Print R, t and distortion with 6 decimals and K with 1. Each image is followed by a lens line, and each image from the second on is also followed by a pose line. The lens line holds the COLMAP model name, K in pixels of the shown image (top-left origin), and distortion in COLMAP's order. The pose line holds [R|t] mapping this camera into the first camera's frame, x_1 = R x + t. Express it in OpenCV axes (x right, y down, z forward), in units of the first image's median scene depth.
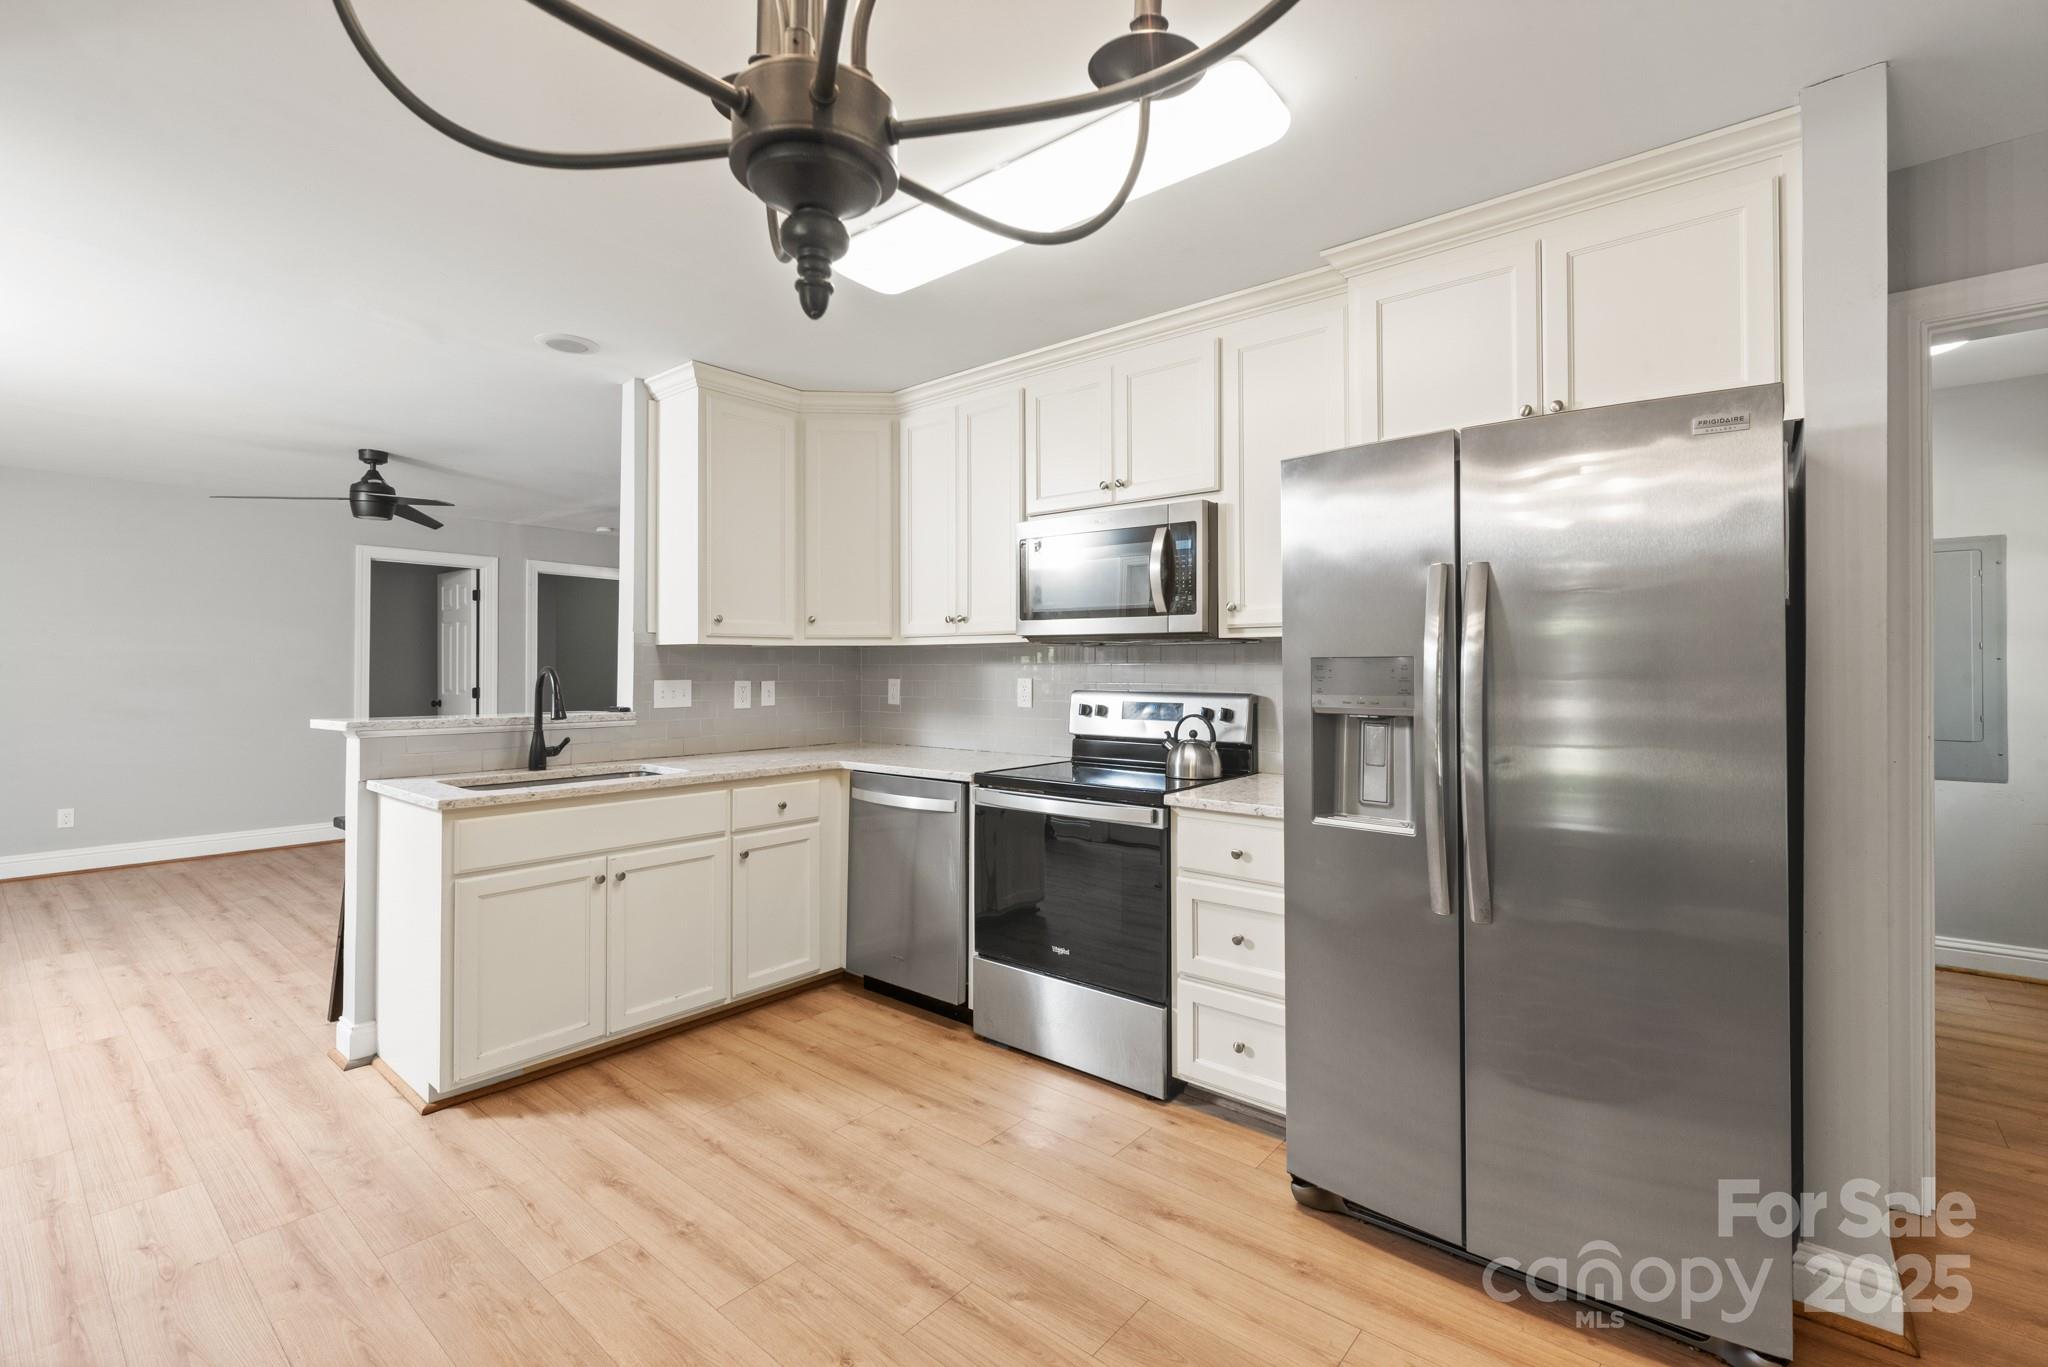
lens RADIAL K [[906.4, 0, 1027.4], [0, 906.4, 693.3], [0, 0, 1]] dist [-0.001547, -0.001092]
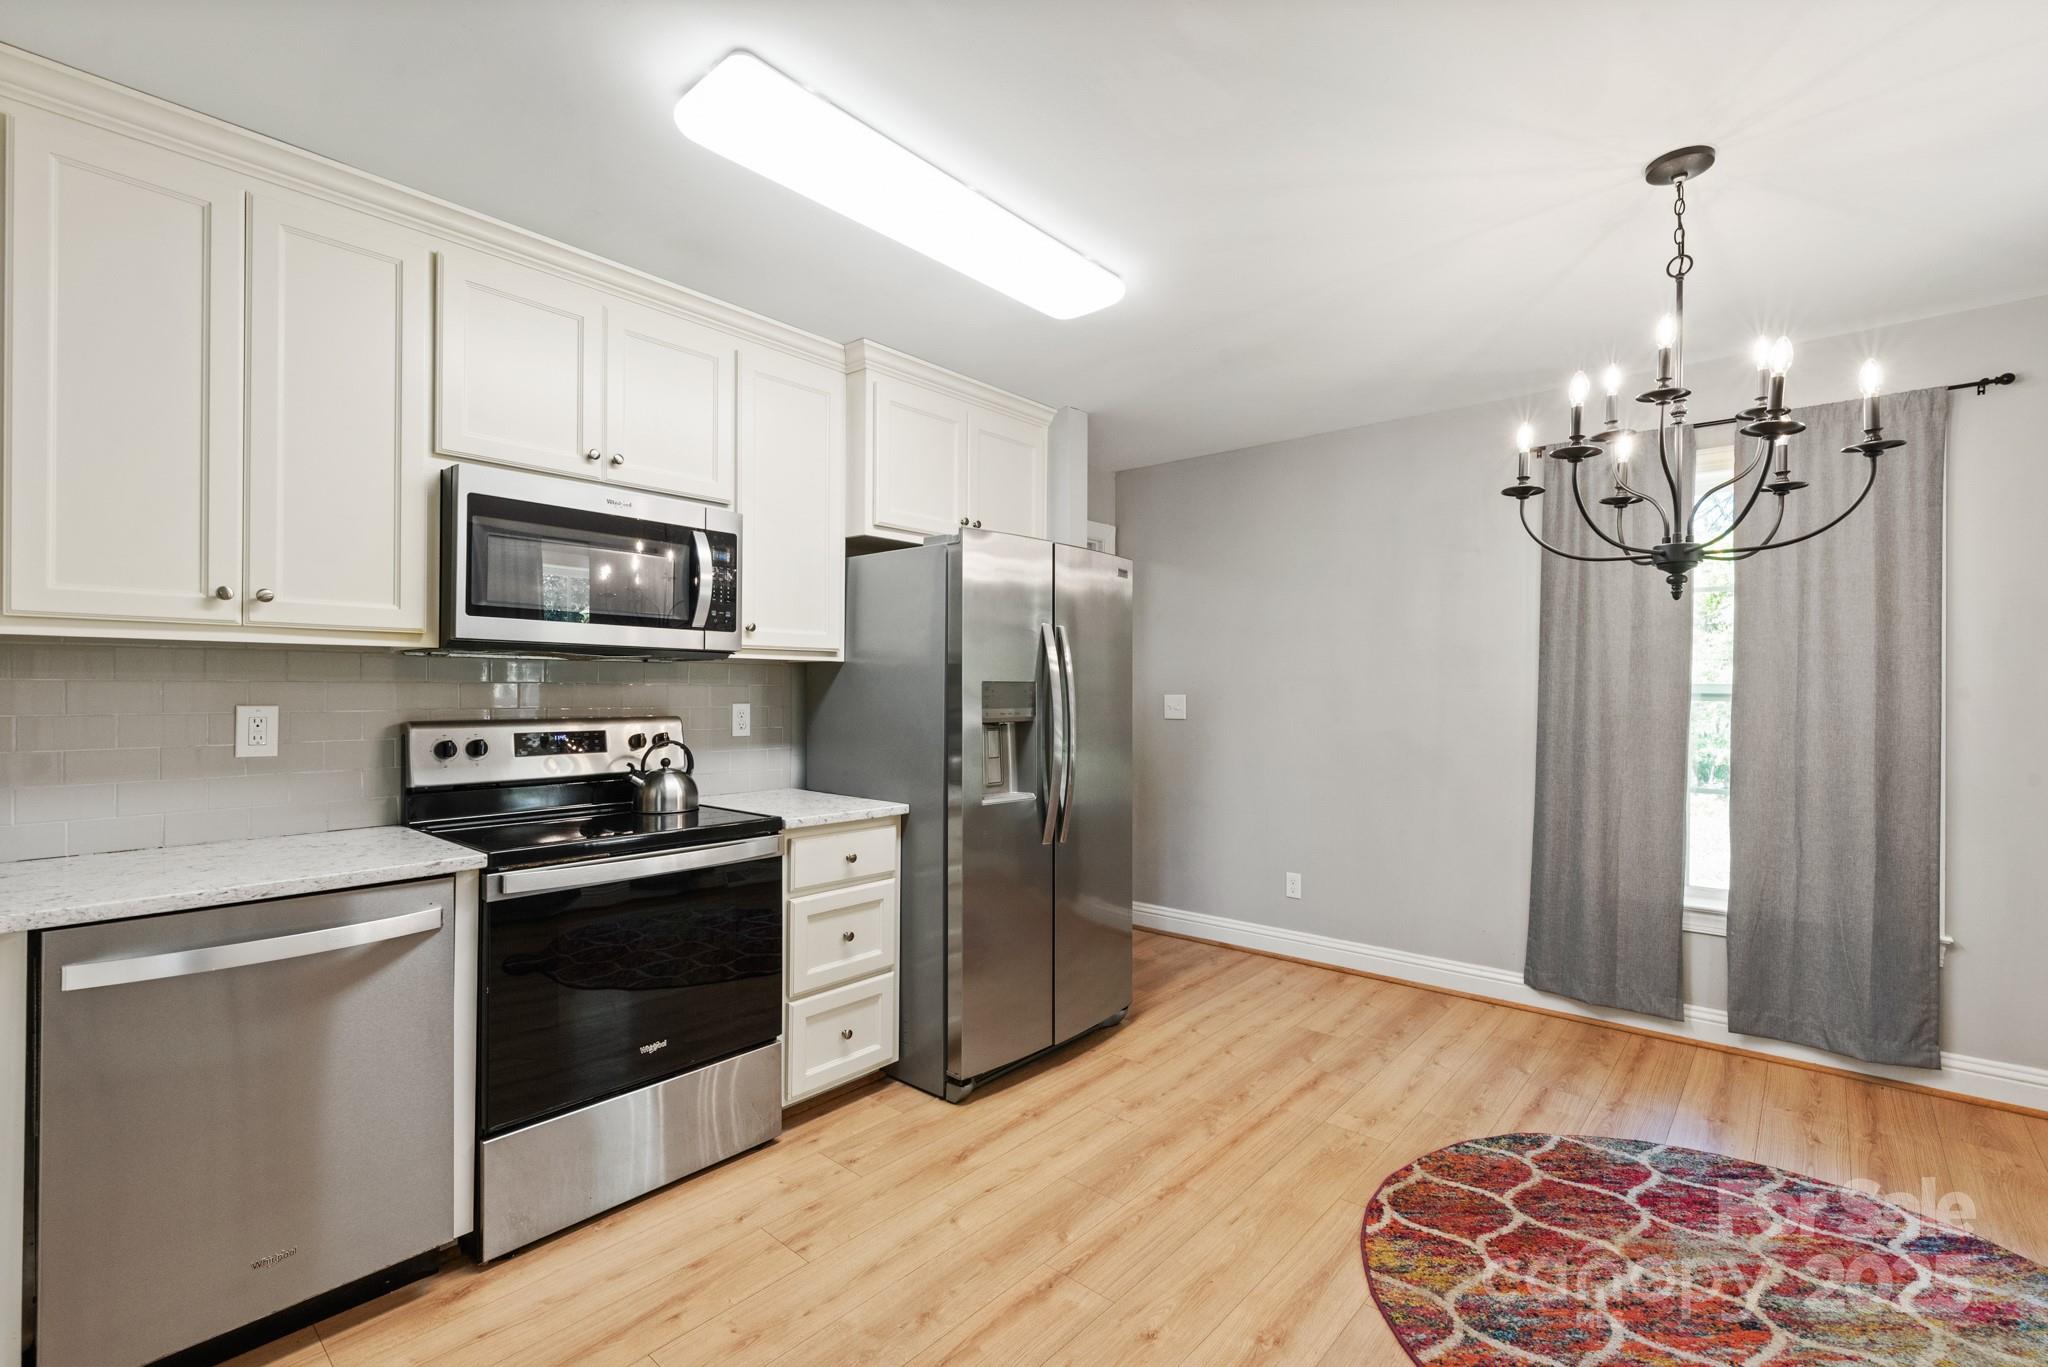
lens RADIAL K [[906.4, 0, 1030.0], [0, 906.4, 685.0], [0, 0, 1]] dist [-0.001547, -0.001092]
pose [[0.014571, 0.011120, 0.999832, -0.876991], [0.032759, 0.999396, -0.011593, -0.011860], [-0.999357, 0.032923, 0.014198, 0.759151]]
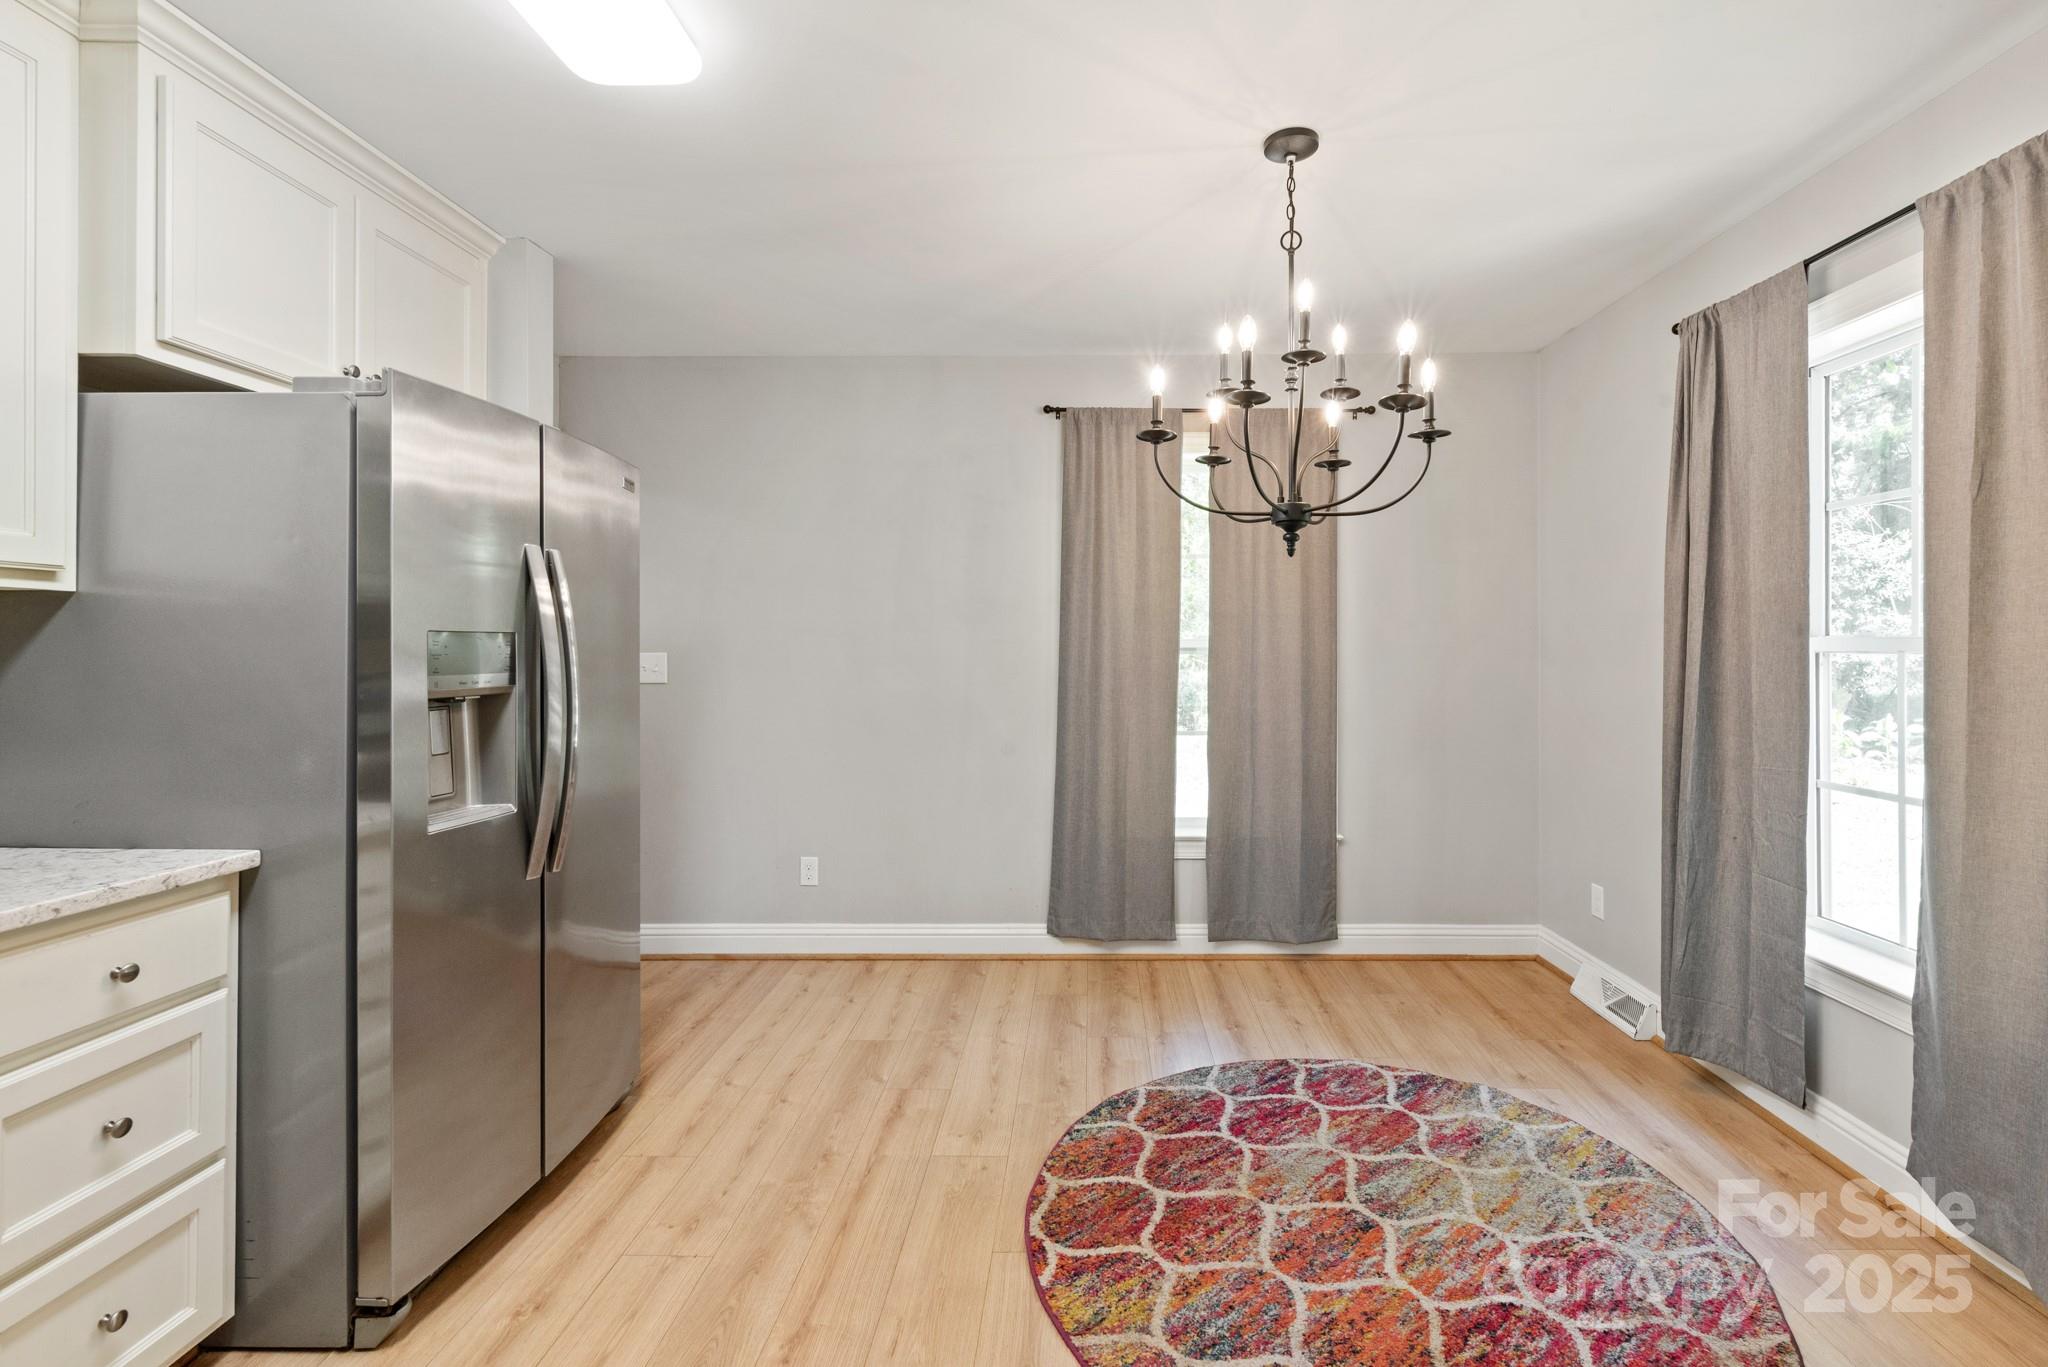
lens RADIAL K [[906.4, 0, 1069.5], [0, 906.4, 644.3], [0, 0, 1]] dist [-0.001547, -0.001092]
pose [[-0.635666, 0.010044, 0.771898, -0.578232], [0.032094, 0.999395, 0.013426, -0.014082], [-0.771296, 0.033308, -0.635604, 0.898301]]
